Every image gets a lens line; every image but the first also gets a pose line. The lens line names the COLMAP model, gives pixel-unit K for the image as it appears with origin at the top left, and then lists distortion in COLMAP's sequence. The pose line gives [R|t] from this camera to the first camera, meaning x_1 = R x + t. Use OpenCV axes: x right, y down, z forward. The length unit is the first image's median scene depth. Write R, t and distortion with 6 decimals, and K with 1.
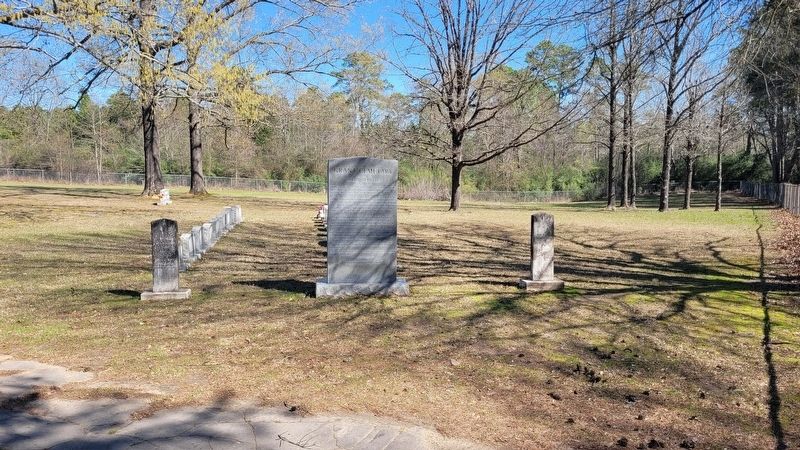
lens RADIAL K [[608.9, 0, 400.0], [0, 608.9, 225.0], [0, 0, 1]] dist [-0.000112, -0.000073]
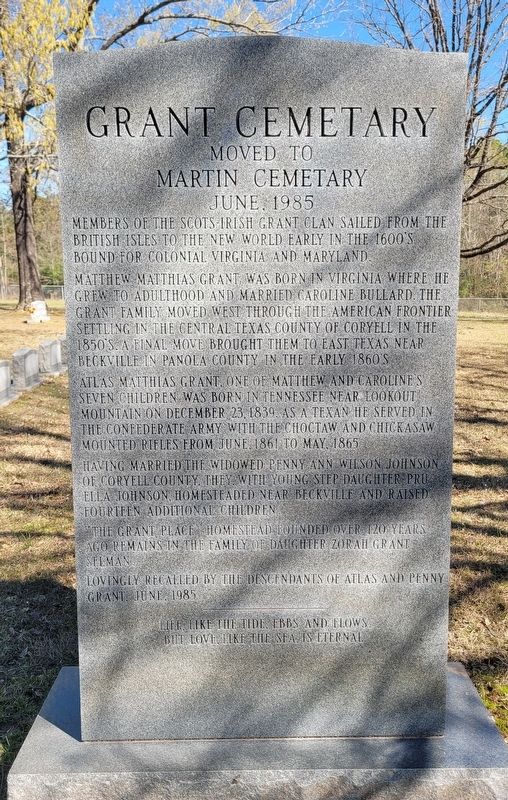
lens RADIAL K [[732.8, 0, 254.0], [0, 732.8, 400.0], [0, 0, 1]] dist [0.084606, 0.001043]
pose [[0.990579, 0.000769, -0.136940, -0.006591], [0.009707, 0.997075, 0.075812, -0.005311], [0.136598, -0.076427, 0.987674, 0.153496]]
